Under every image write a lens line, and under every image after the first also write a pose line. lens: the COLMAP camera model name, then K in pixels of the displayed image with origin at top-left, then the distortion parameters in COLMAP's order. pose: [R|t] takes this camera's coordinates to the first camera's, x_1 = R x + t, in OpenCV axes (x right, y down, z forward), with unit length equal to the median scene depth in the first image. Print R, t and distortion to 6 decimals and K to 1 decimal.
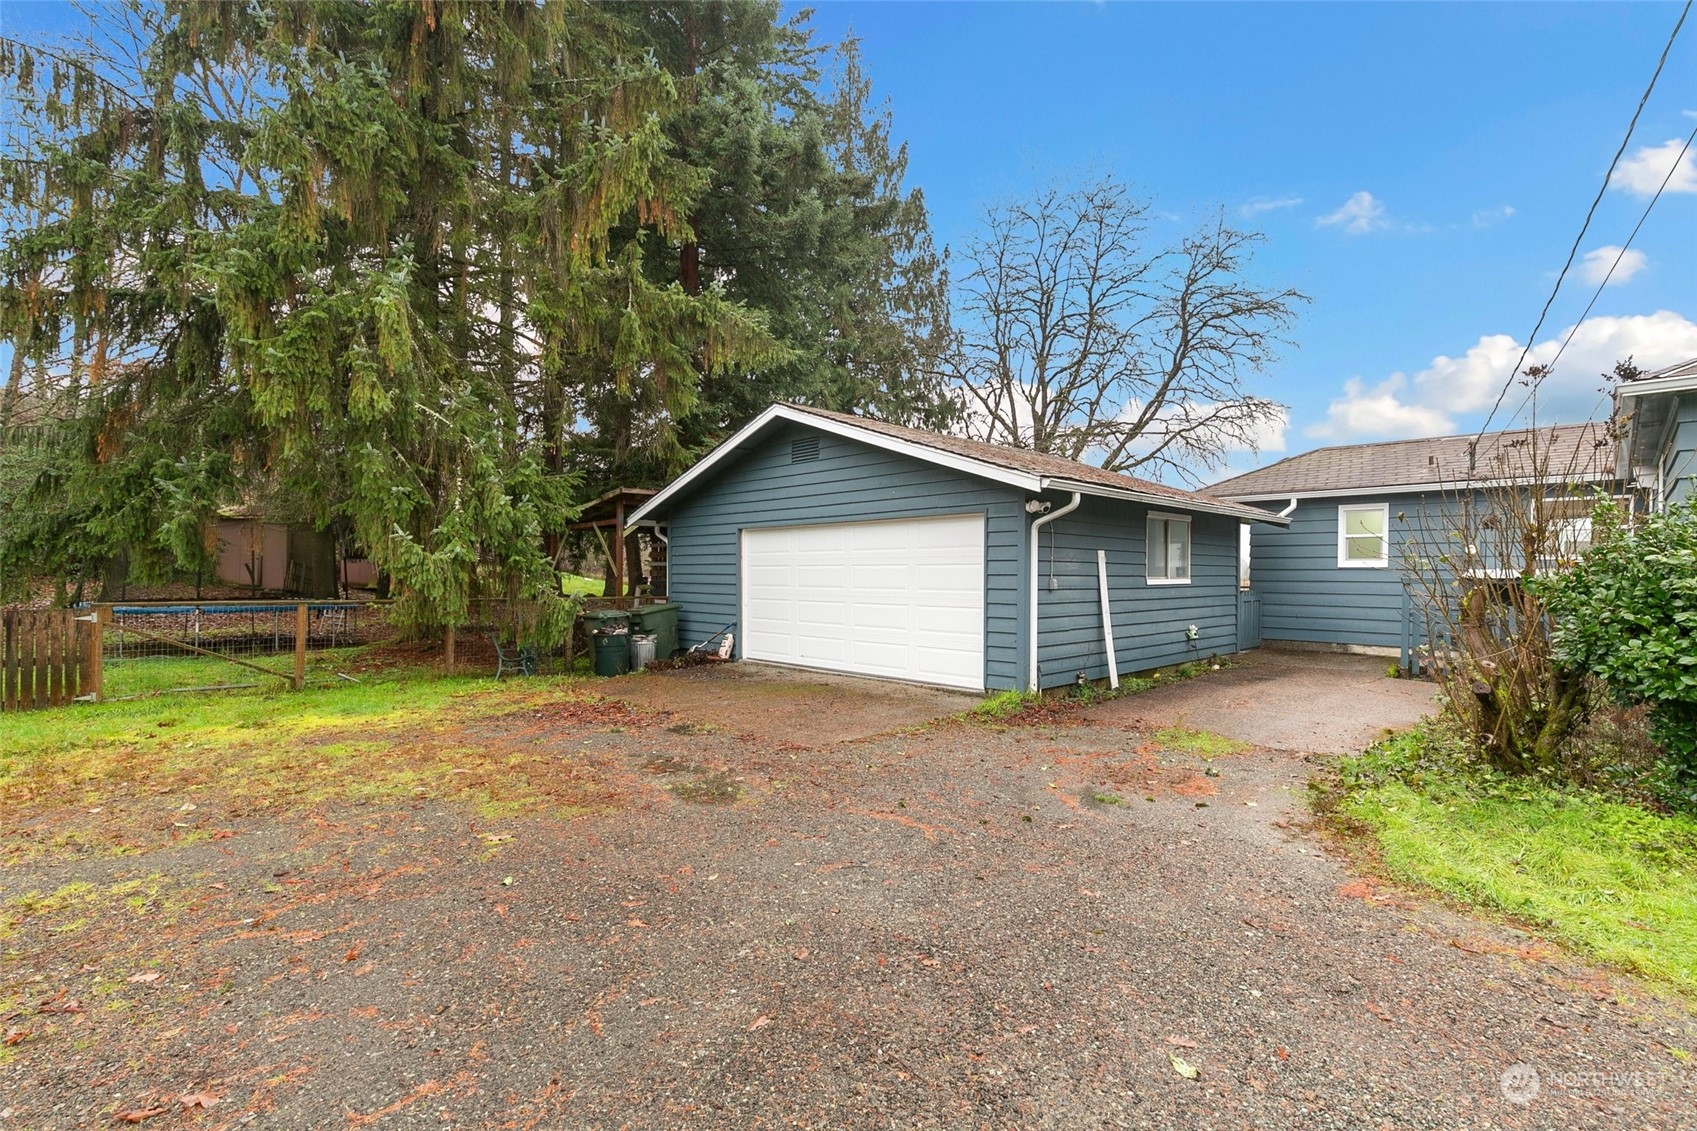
lens RADIAL K [[779.3, 0, 848.5], [0, 779.3, 565.5], [0, 0, 1]] dist [0.000814, 0.000251]
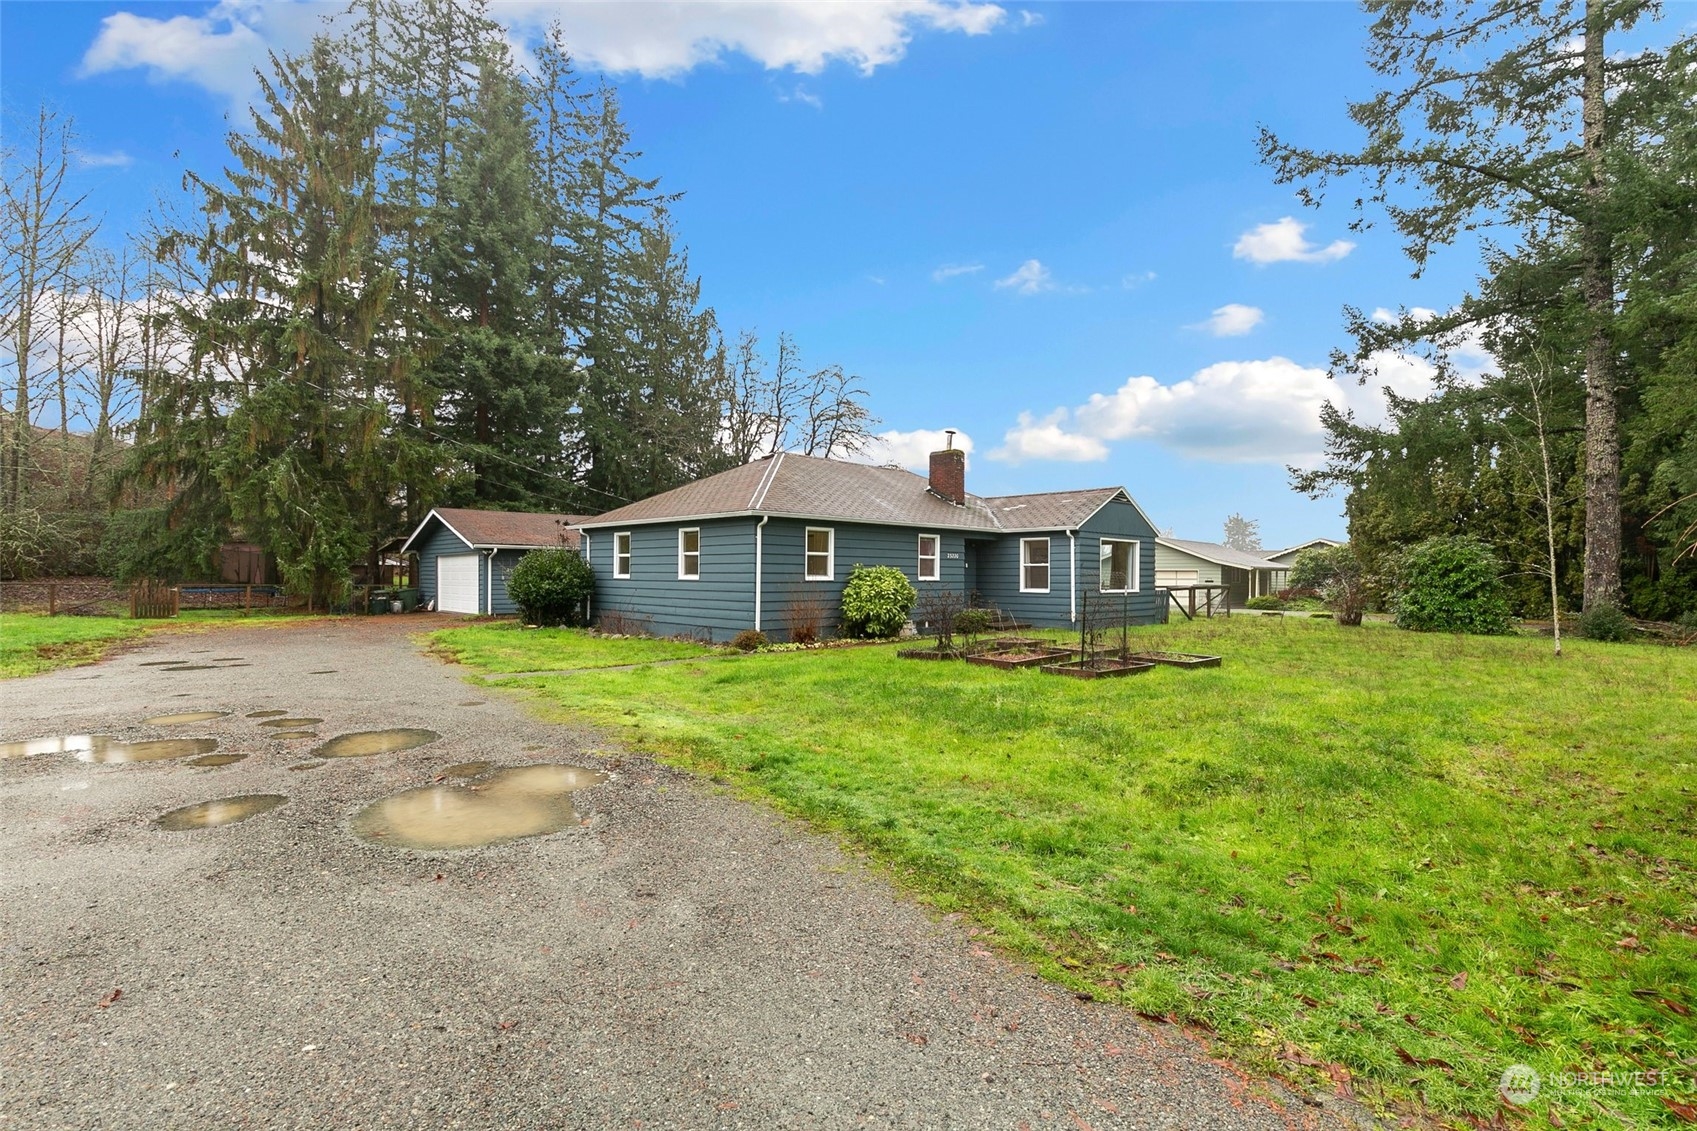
lens RADIAL K [[779.3, 0, 848.5], [0, 779.3, 565.5], [0, 0, 1]] dist [0.000814, 0.000251]
pose [[0.999945, -0.001323, -0.010384, 1.192120], [0.001263, 0.999982, -0.005803, -0.001972], [0.010392, 0.005790, 0.999929, -1.426601]]
